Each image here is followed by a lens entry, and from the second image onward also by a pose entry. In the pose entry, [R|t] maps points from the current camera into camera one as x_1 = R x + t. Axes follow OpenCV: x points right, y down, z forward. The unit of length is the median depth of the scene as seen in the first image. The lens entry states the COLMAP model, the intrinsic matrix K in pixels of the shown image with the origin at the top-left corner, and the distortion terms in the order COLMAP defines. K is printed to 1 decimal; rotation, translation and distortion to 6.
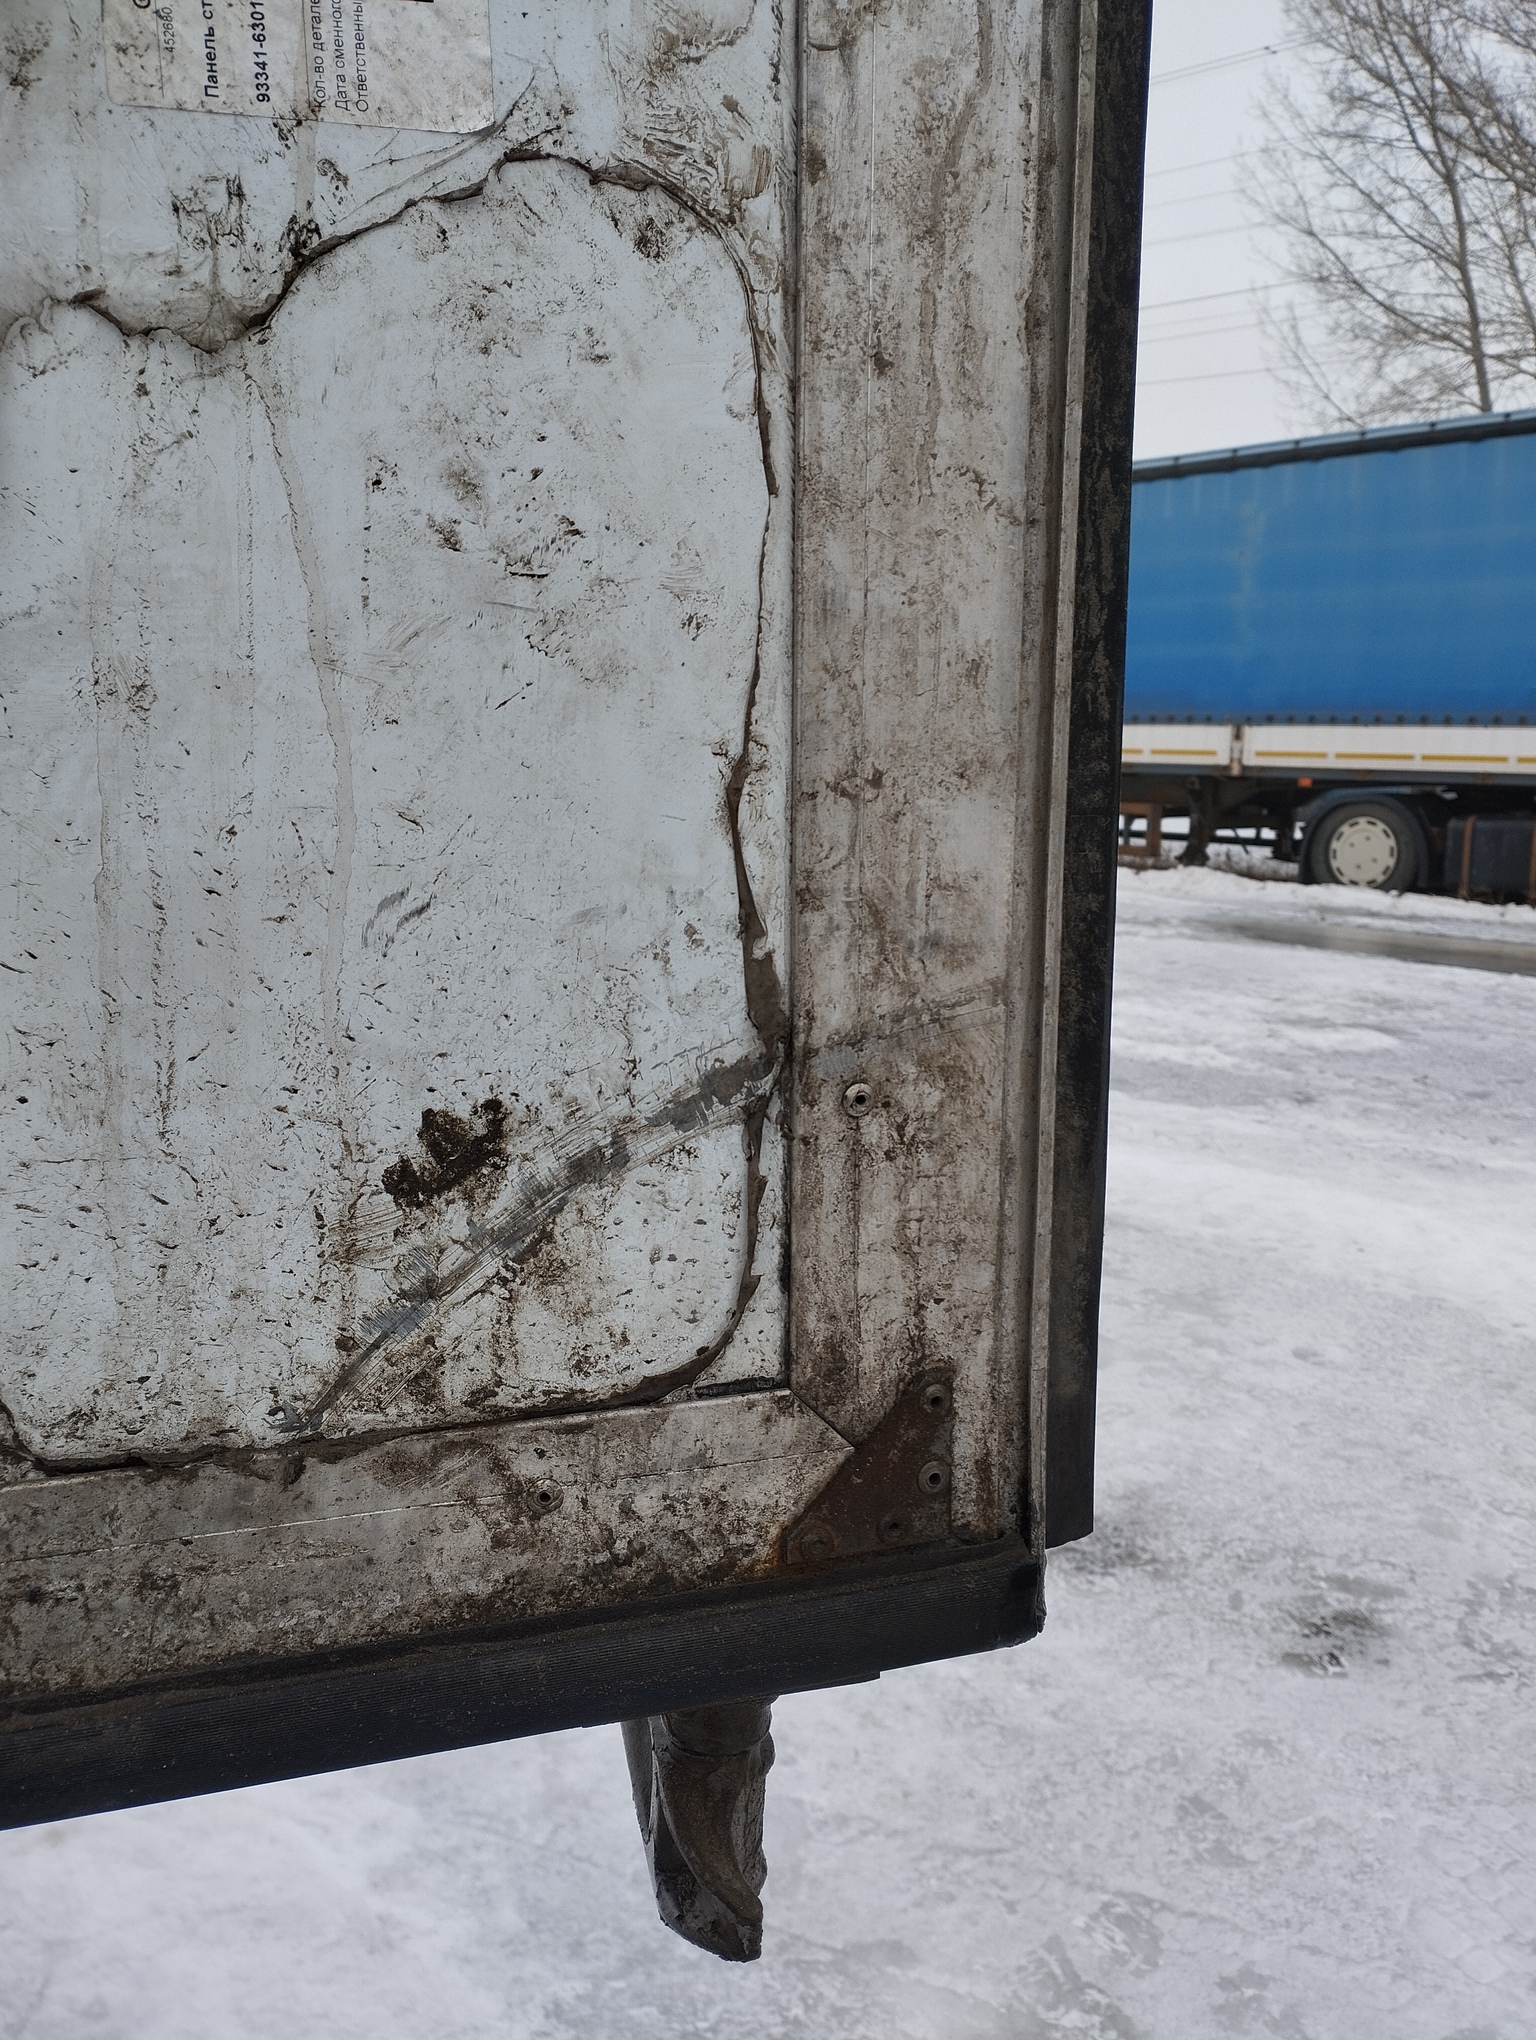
lens RADIAL K [[1729.0, 0, 762.6], [0, 1729.0, 985.0], [0, 0, 1]] dist [0.102574, -0.110788]
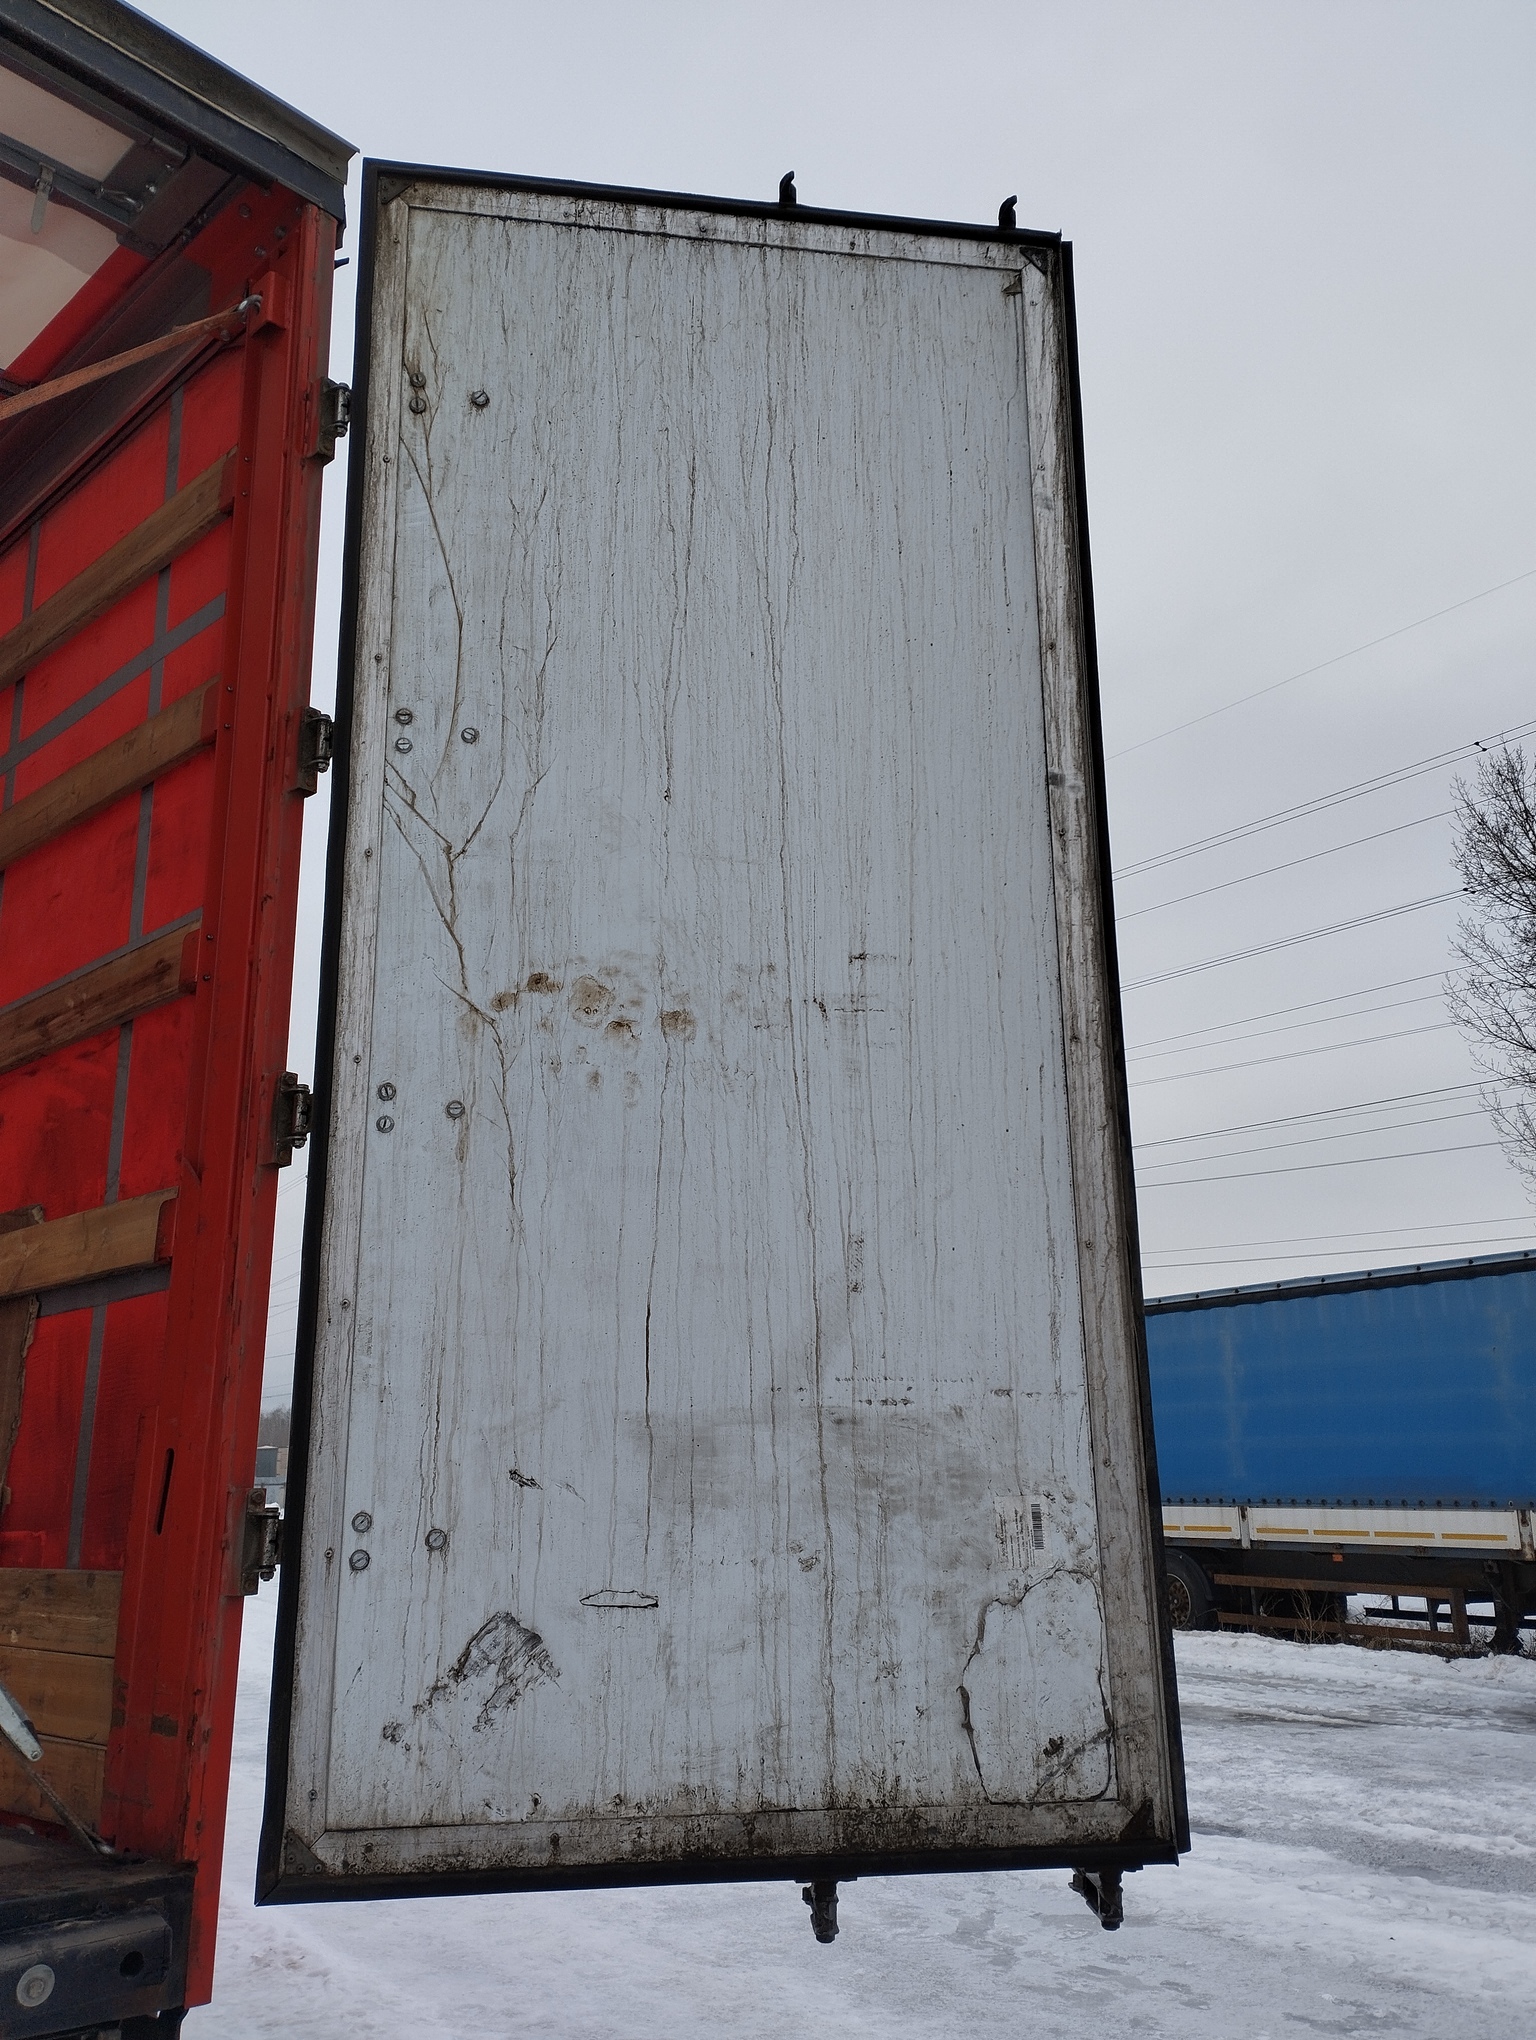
lens RADIAL K [[1729.0, 0, 762.6], [0, 1729.0, 985.0], [0, 0, 1]] dist [0.102574, -0.110788]
pose [[0.986830, -0.064407, -0.148386, -0.102353], [-0.003076, 0.909677, -0.415304, 0.212107], [0.161732, 0.410291, 0.897499, -5.099447]]
